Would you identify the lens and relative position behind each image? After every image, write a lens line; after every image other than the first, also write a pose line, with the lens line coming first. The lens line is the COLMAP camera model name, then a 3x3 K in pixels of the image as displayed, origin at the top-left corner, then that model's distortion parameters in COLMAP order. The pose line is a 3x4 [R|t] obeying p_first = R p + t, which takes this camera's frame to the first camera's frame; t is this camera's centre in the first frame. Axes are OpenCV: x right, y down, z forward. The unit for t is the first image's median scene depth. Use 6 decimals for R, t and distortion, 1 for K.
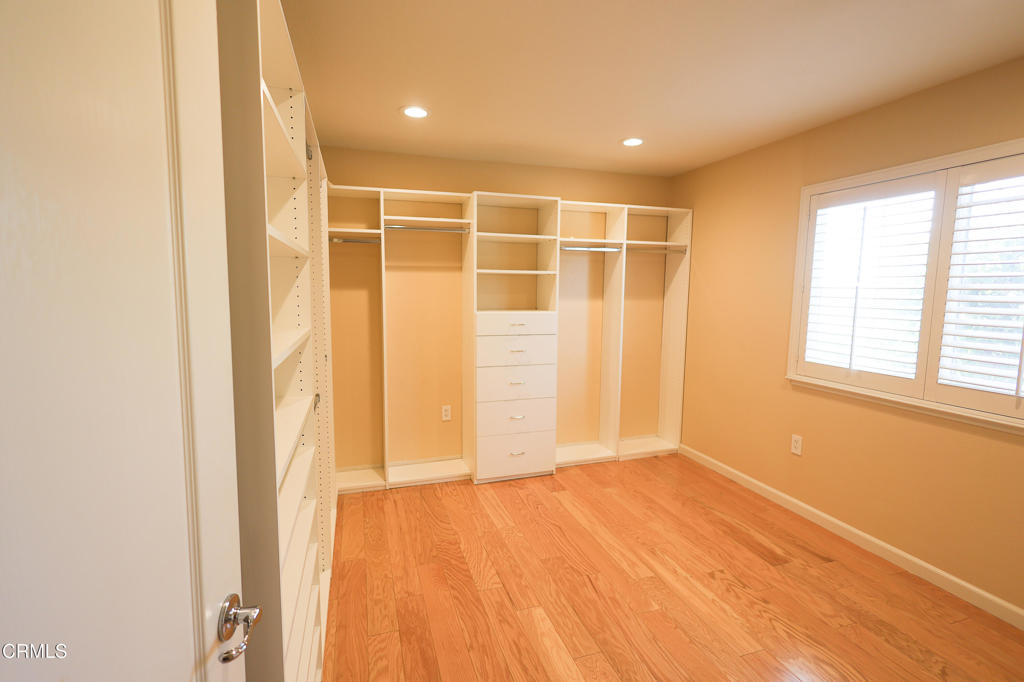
lens RADIAL K [[478.5, 0, 512.0], [0, 478.5, 341.0], [0, 0, 1]] dist [-0.000822, 0.000065]
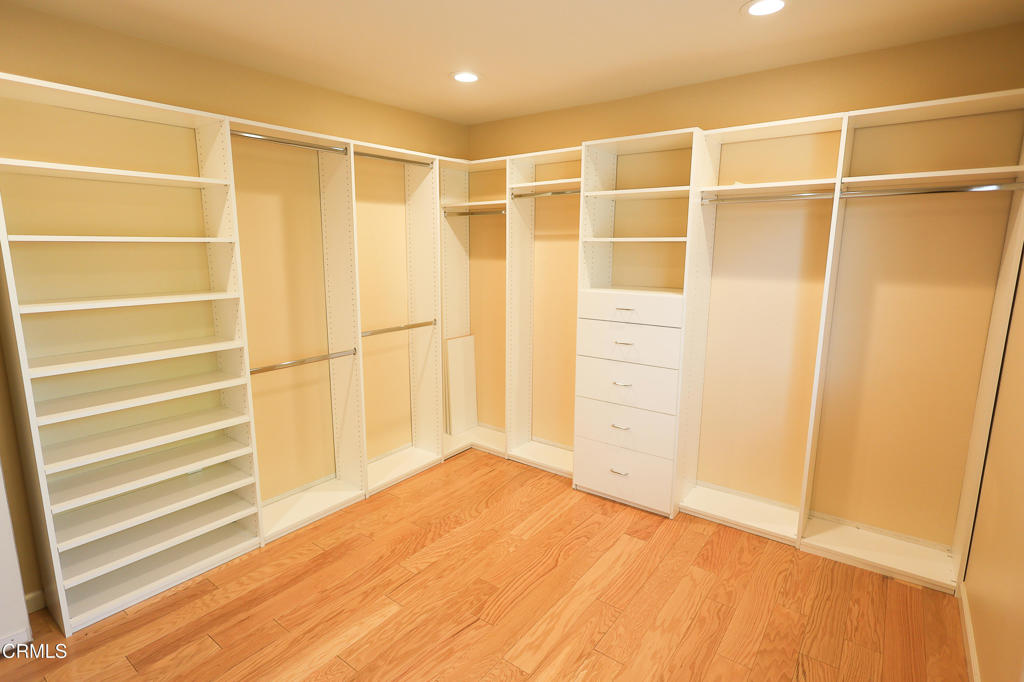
lens RADIAL K [[517.8, 0, 512.0], [0, 517.8, 341.0], [0, 0, 1]] dist [-0.002022, -0.000127]
pose [[0.563973, 0.144594, -0.813036, 0.623907], [-0.087363, 0.989473, 0.115372, -0.067113], [0.821159, 0.005962, 0.570668, 0.395497]]
